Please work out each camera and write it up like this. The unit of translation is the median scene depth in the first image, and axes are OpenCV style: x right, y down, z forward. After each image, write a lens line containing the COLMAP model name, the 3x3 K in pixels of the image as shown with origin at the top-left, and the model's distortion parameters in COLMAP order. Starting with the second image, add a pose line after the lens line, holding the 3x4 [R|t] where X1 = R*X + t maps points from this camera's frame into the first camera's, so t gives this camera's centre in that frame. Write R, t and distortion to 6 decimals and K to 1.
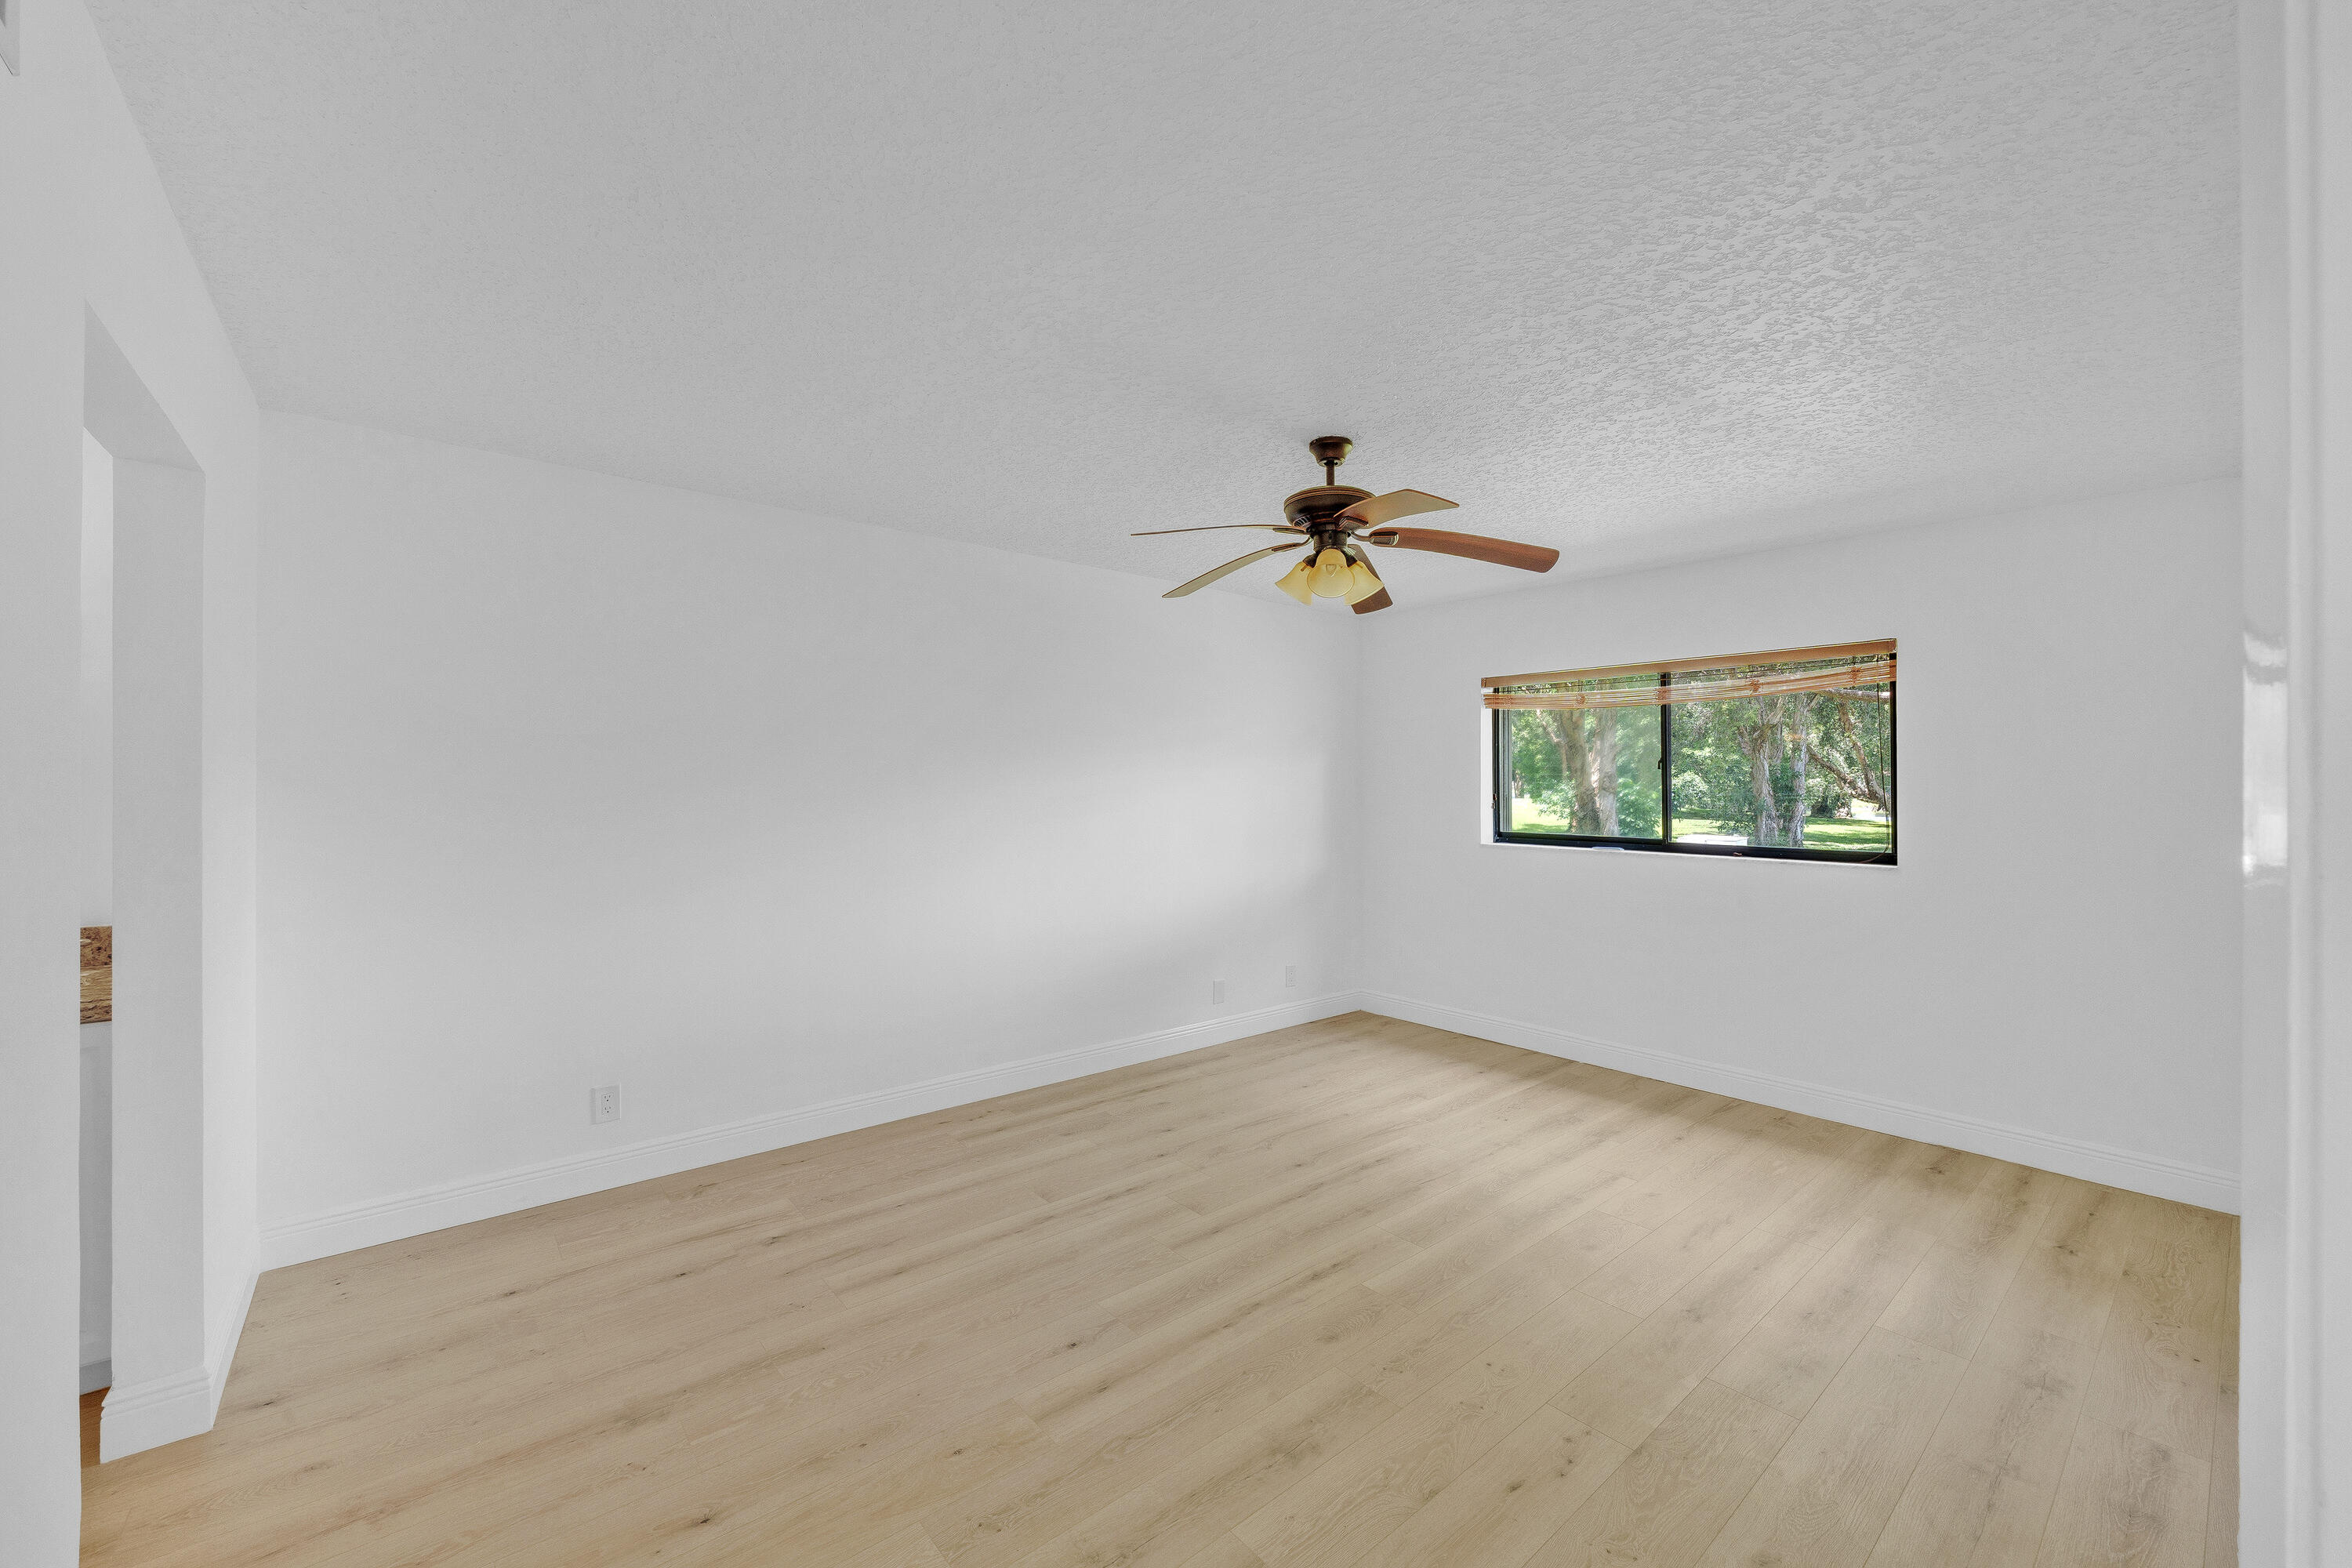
lens RADIAL K [[882.2, 0, 1176.0], [0, 882.2, 784.0], [0, 0, 1]] dist [0.000714, 0.000170]
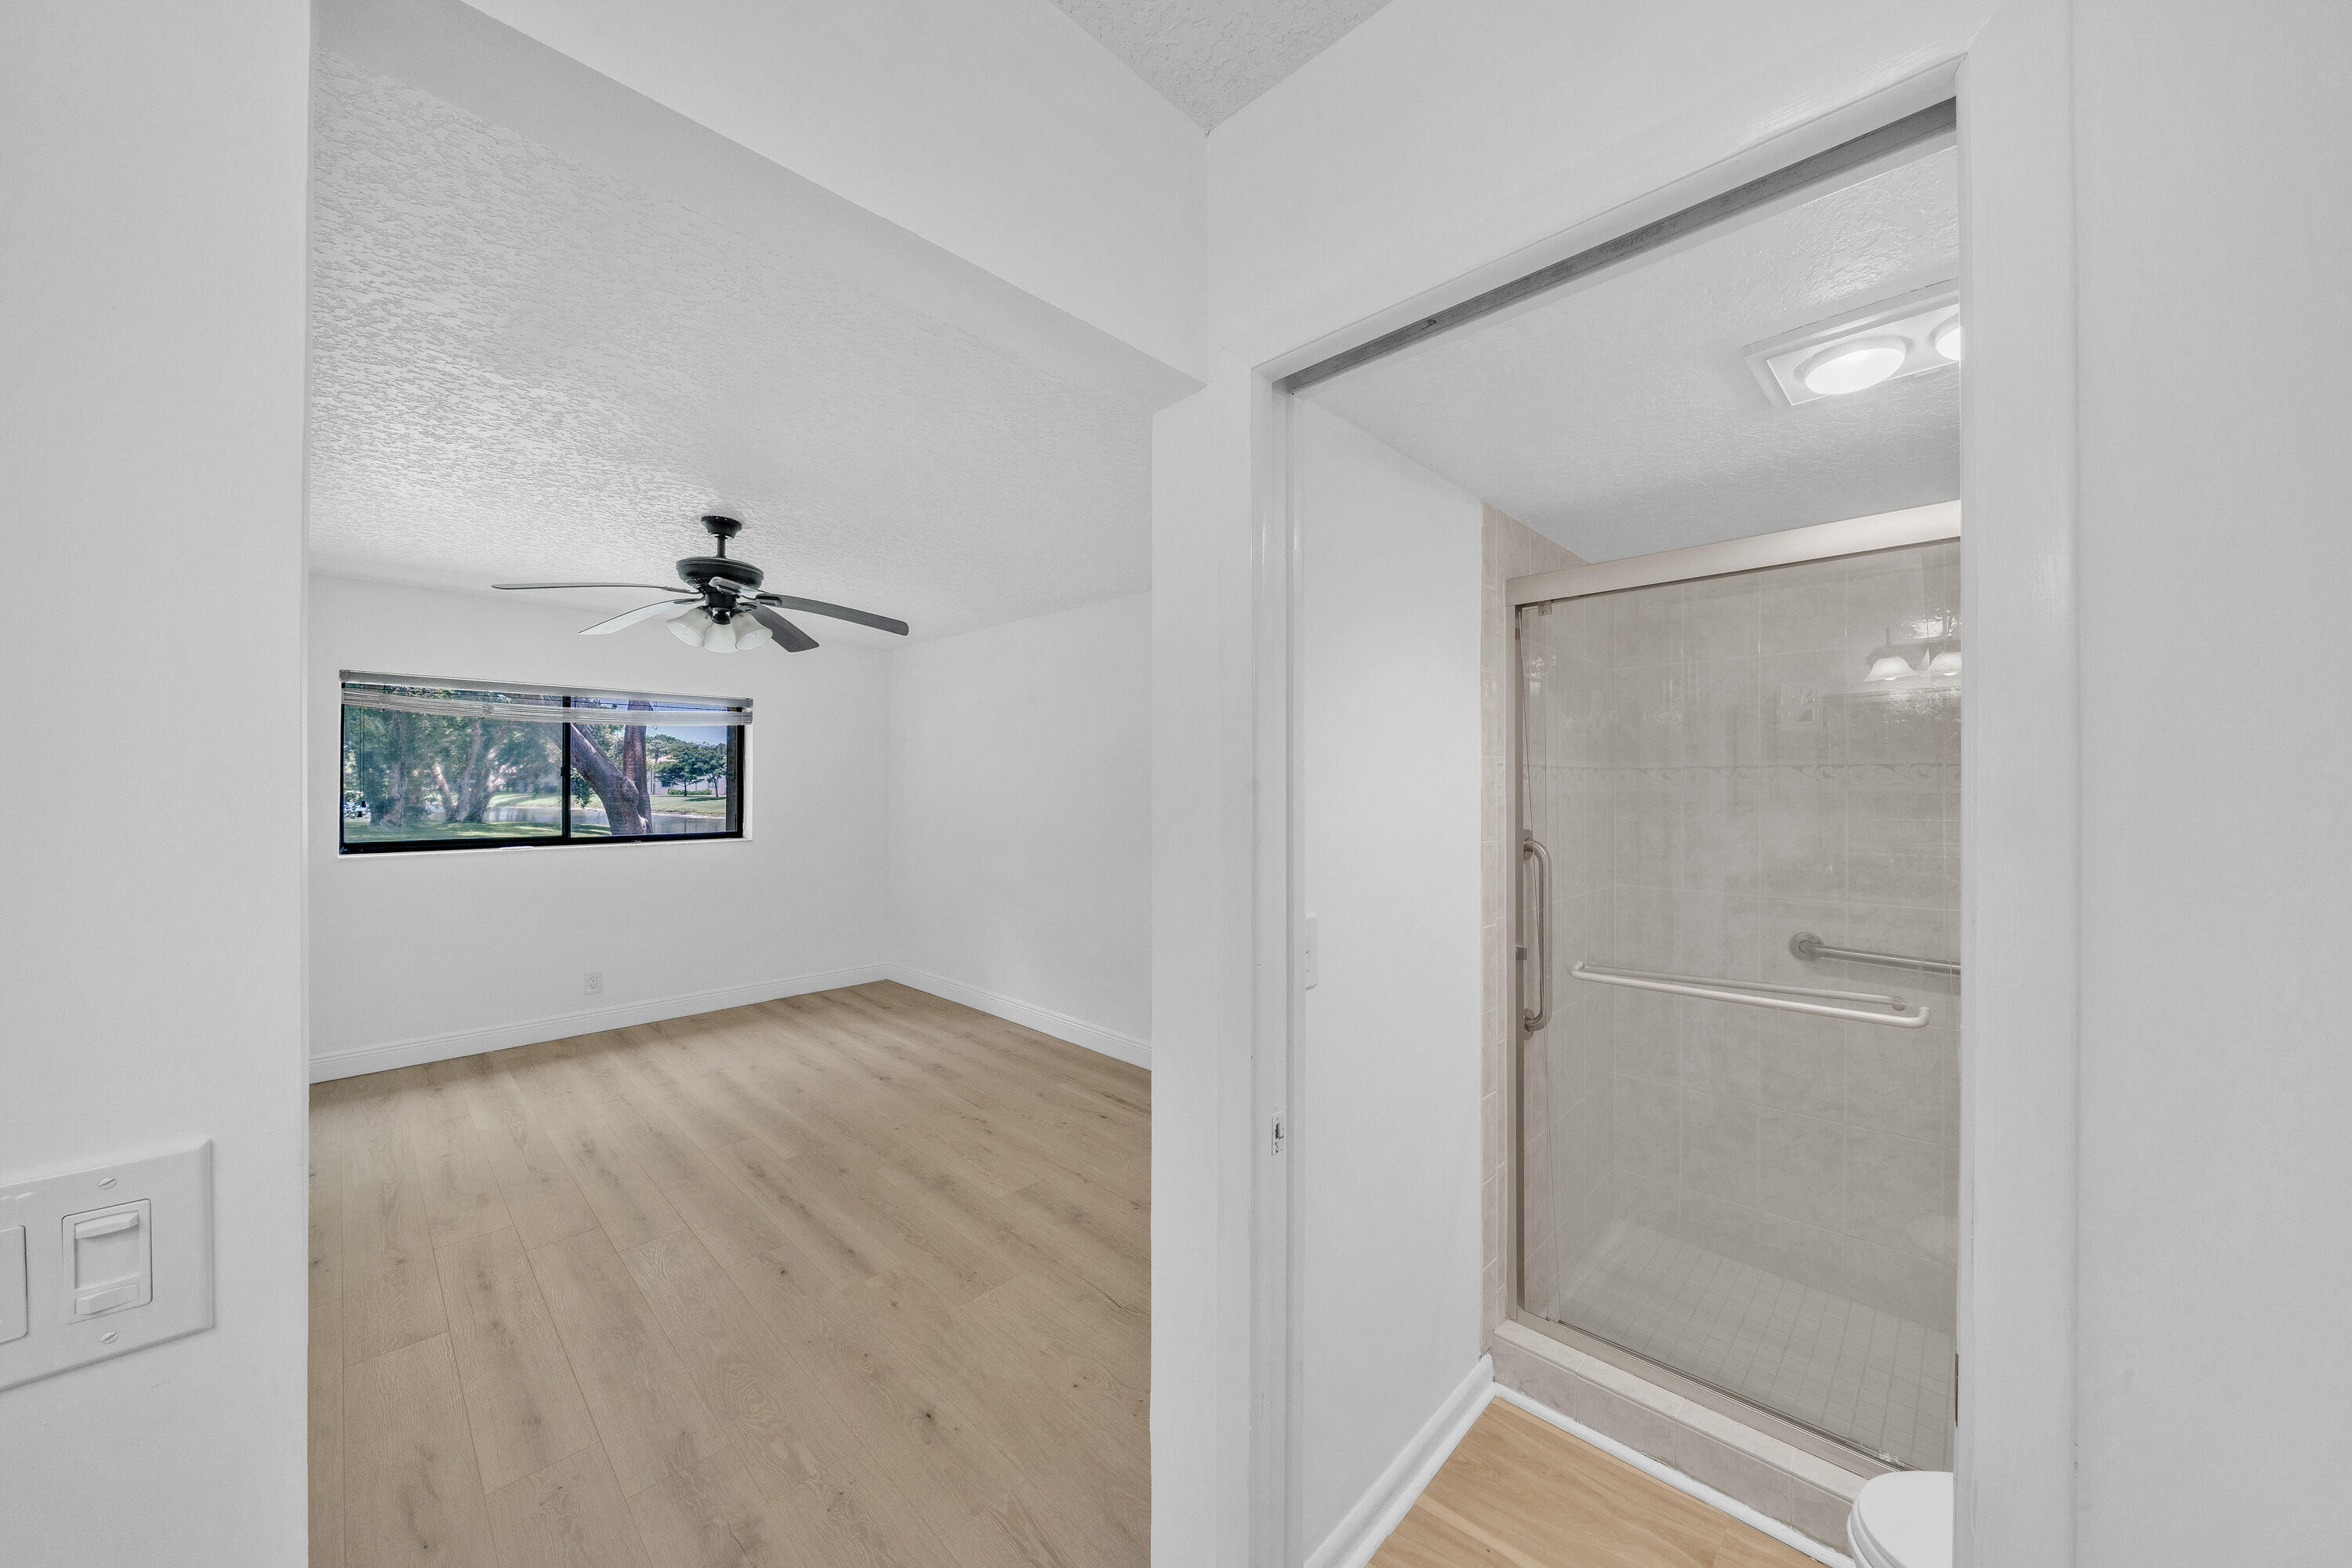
lens RADIAL K [[818.0, 0, 1156.6], [0, 818.0, 781.4], [0, 0, 1]] dist [-0.002312, -0.000236]
pose [[-0.059105, 0.004048, 0.998244, -0.993377], [-0.006858, 0.999967, -0.004461, -0.020509], [-0.998228, -0.007109, -0.059075, 0.450182]]
